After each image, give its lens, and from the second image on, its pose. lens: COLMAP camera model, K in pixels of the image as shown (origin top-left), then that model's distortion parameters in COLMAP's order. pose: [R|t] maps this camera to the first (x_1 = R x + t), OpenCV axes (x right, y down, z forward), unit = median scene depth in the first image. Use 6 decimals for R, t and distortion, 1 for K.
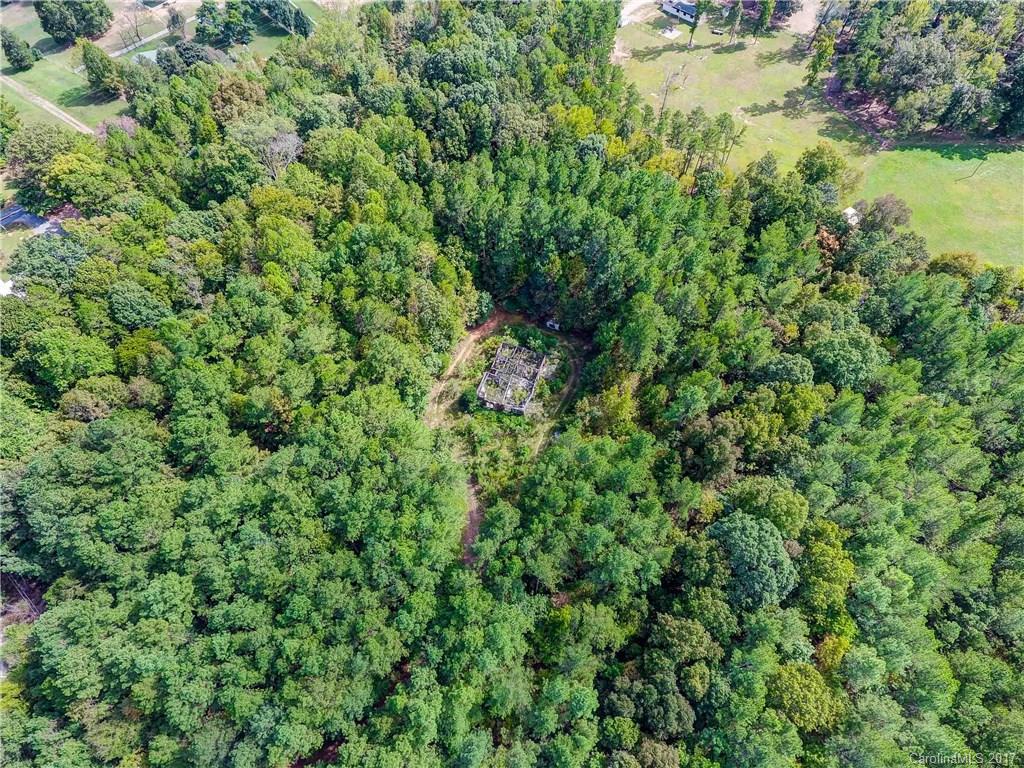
lens RADIAL K [[605.6, 0, 514.4], [0, 605.6, 371.9], [0, 0, 1]] dist [0.004747, -0.001983]
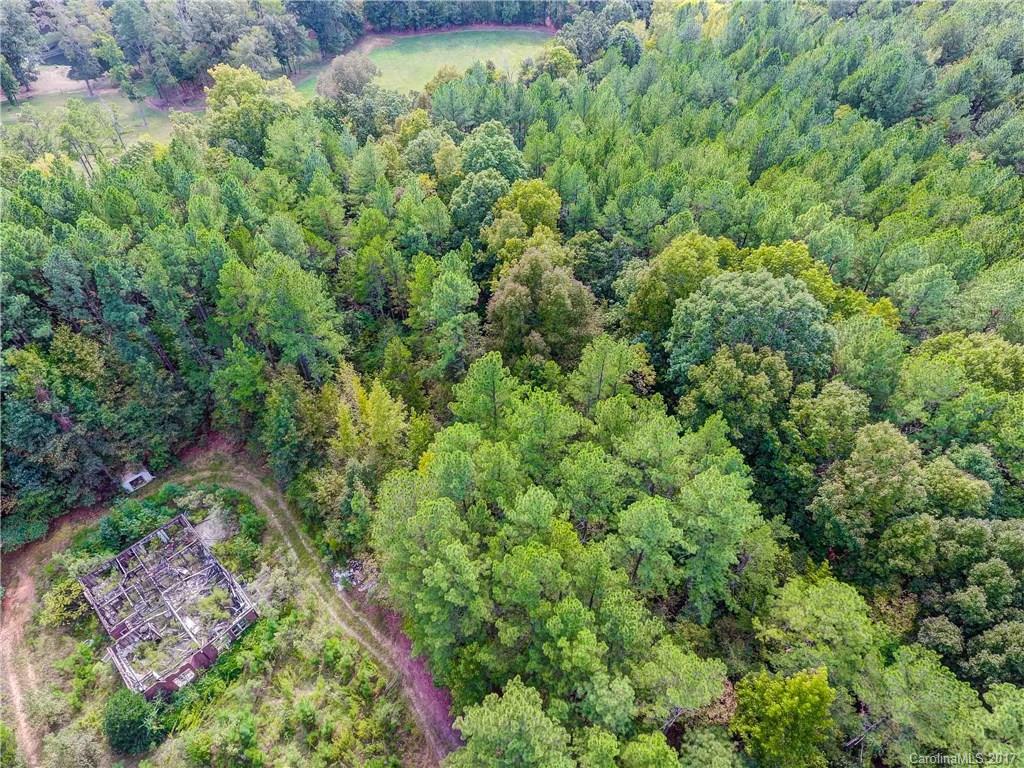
lens RADIAL K [[605.6, 0, 514.4], [0, 605.6, 371.9], [0, 0, 1]] dist [0.004747, -0.001983]
pose [[0.400420, -0.651479, 0.644390, -0.081439], [0.782572, 0.608968, 0.129382, 0.050308], [-0.476703, 0.452474, 0.753672, 0.477882]]
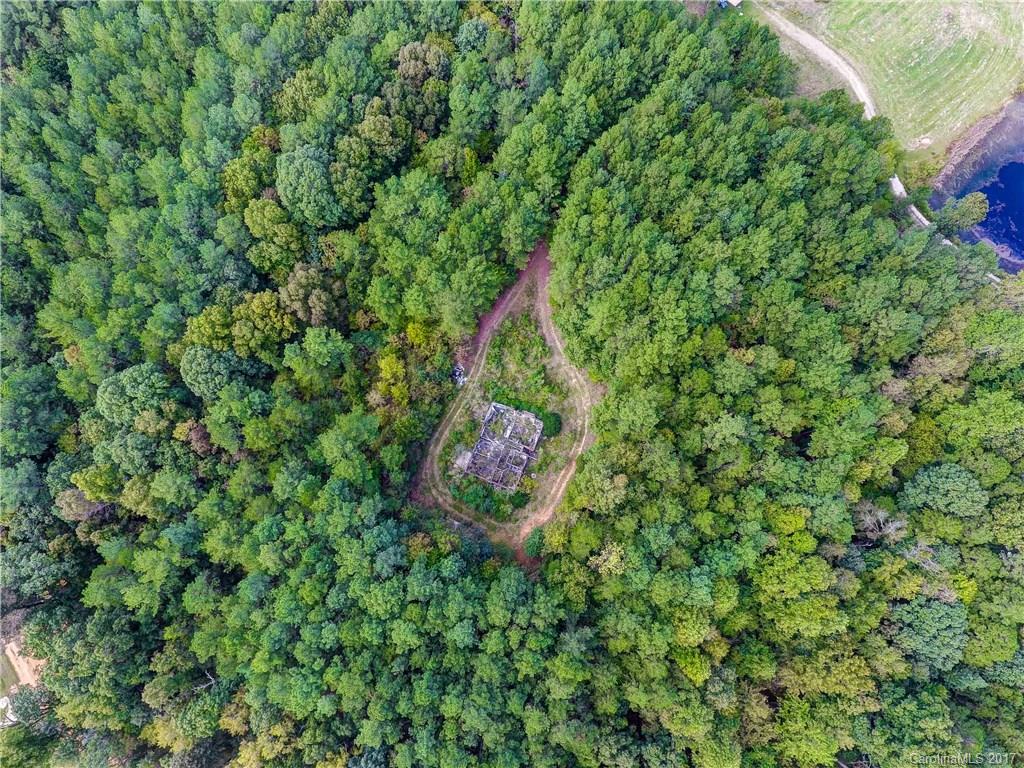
lens RADIAL K [[605.6, 0, 514.4], [0, 605.6, 371.9], [0, 0, 1]] dist [0.004747, -0.001983]
pose [[-0.999524, -0.030513, -0.004585, -0.012023], [0.018768, -0.719168, 0.694583, -0.551159], [-0.024491, 0.694166, 0.719398, 0.275822]]
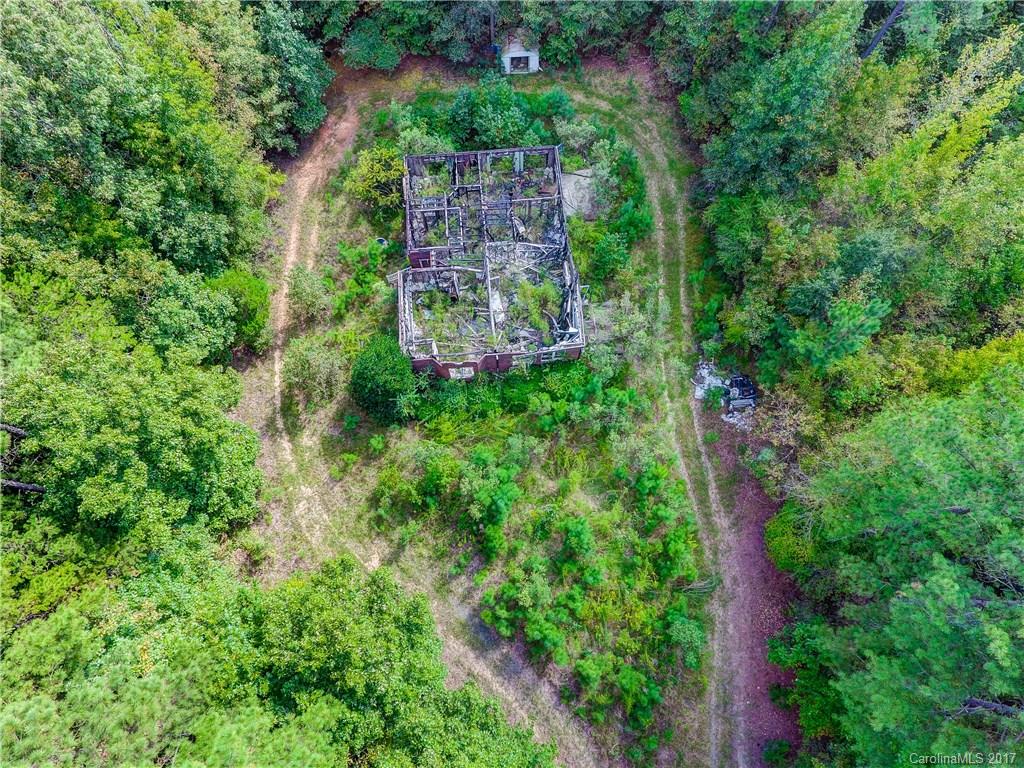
lens RADIAL K [[605.6, 0, 514.4], [0, 605.6, 371.9], [0, 0, 1]] dist [0.004747, -0.001983]
pose [[0.904520, -0.404557, 0.134826, -0.056460], [0.368371, 0.900557, 0.230868, -0.002467], [-0.214818, -0.159158, 0.963598, 0.715767]]
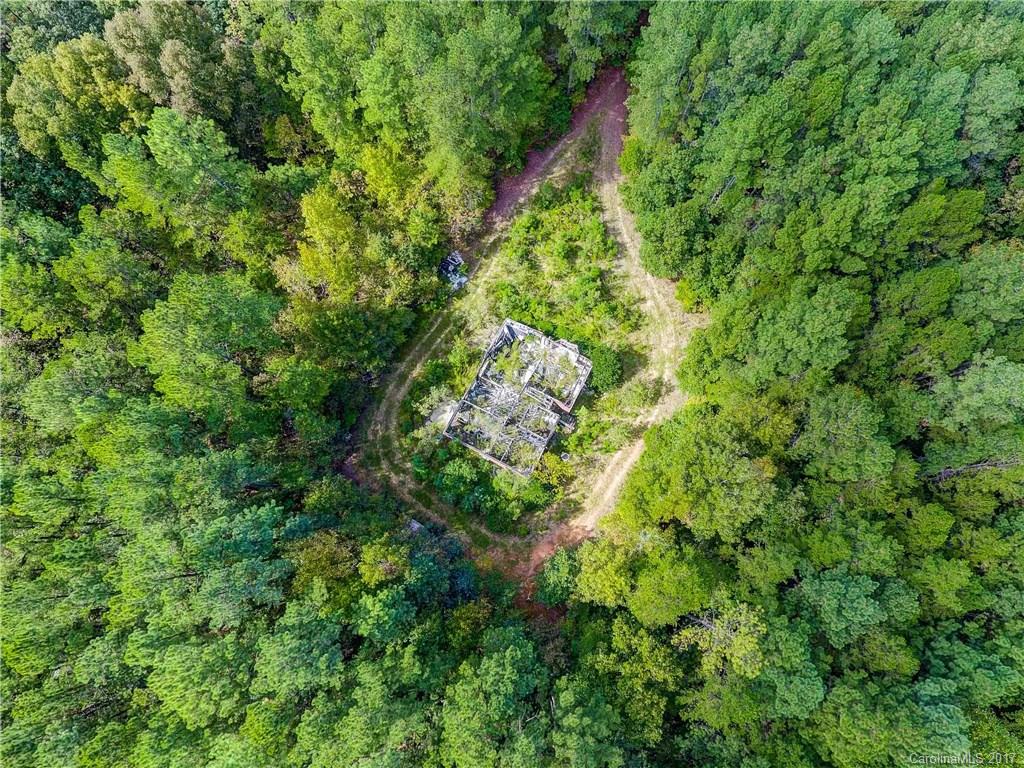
lens RADIAL K [[605.6, 0, 514.4], [0, 605.6, 371.9], [0, 0, 1]] dist [0.004747, -0.001983]
pose [[-0.990698, -0.132920, 0.029135, -0.012731], [0.113813, -0.692036, 0.712834, -0.342590], [-0.074587, 0.709519, 0.700727, 0.645133]]
